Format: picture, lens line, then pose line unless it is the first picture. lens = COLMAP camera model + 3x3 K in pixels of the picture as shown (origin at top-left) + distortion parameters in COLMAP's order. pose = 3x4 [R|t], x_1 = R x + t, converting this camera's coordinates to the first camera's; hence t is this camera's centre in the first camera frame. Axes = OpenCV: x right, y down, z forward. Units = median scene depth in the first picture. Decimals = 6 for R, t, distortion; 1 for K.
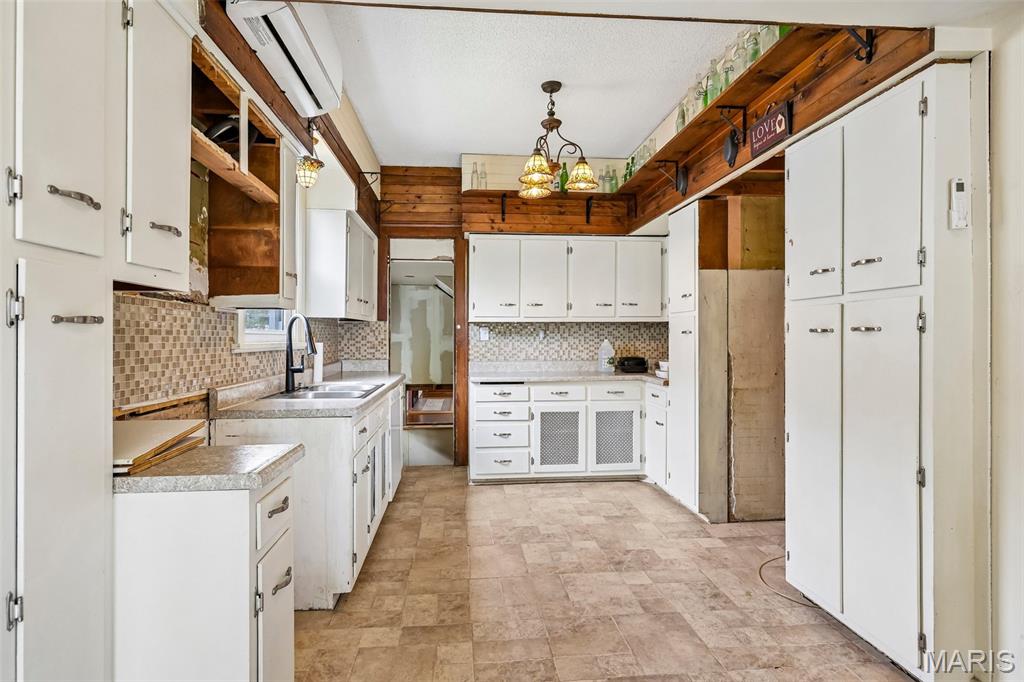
lens RADIAL K [[498.7, 0, 503.2], [0, 498.7, 340.9], [0, 0, 1]] dist [-0.015444, 0.004354]
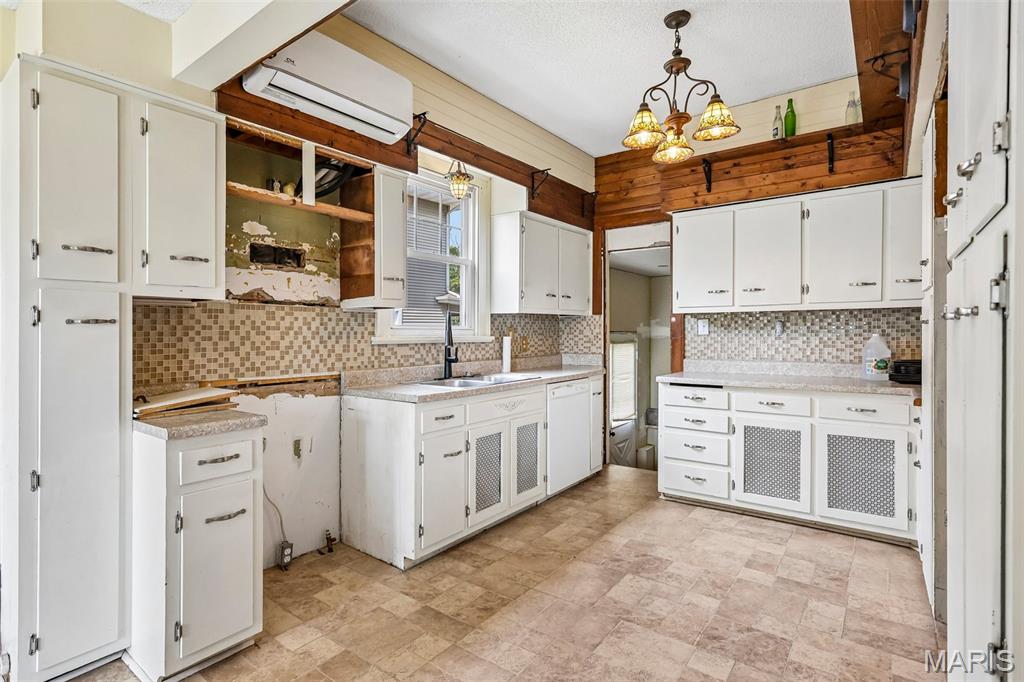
lens RADIAL K [[498.7, 0, 510.4], [0, 498.7, 335.7], [0, 0, 1]] dist [-0.015444, 0.004354]
pose [[0.750411, 0.002890, -0.660965, 0.388890], [-0.002172, 0.999996, 0.001907, -0.000209], [0.660968, 0.000004, 0.750414, 0.200398]]
